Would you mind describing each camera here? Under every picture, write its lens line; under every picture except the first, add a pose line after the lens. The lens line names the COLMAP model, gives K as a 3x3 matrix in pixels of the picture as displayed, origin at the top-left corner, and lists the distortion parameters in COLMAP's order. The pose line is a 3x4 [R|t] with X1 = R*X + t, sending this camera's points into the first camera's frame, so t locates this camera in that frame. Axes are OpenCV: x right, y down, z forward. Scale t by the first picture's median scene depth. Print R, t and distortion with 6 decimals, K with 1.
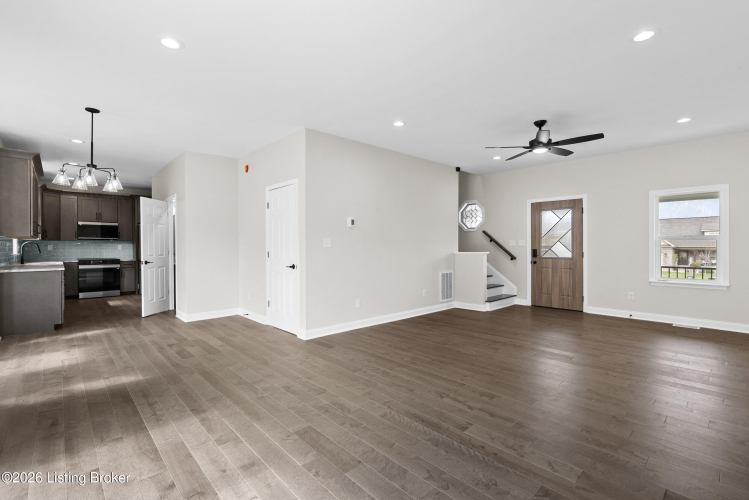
lens RADIAL K [[342.3, 0, 377.0], [0, 342.3, 246.1], [0, 0, 1]] dist [-0.000547, 0.000668]
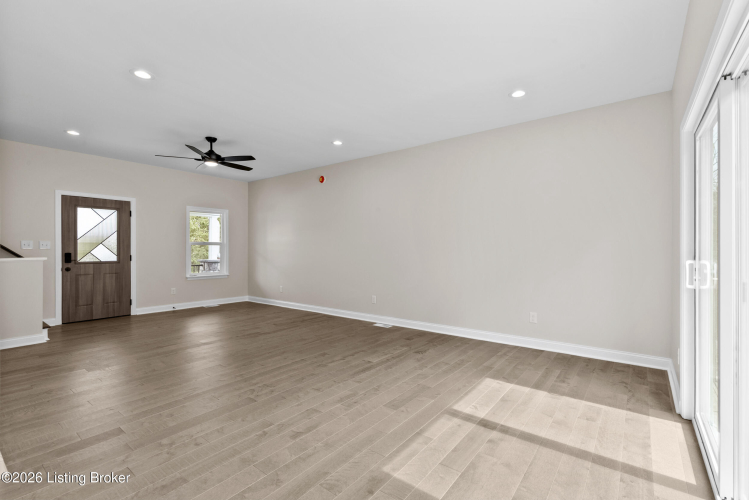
lens RADIAL K [[342.3, 0, 375.6], [0, 342.3, 249.2], [0, 0, 1]] dist [-0.000547, 0.000668]
pose [[-0.157157, 0.001989, 0.987572, -0.907108], [-0.000373, 0.999998, -0.002073, 0.003053], [-0.987574, -0.000694, -0.157156, 0.826662]]
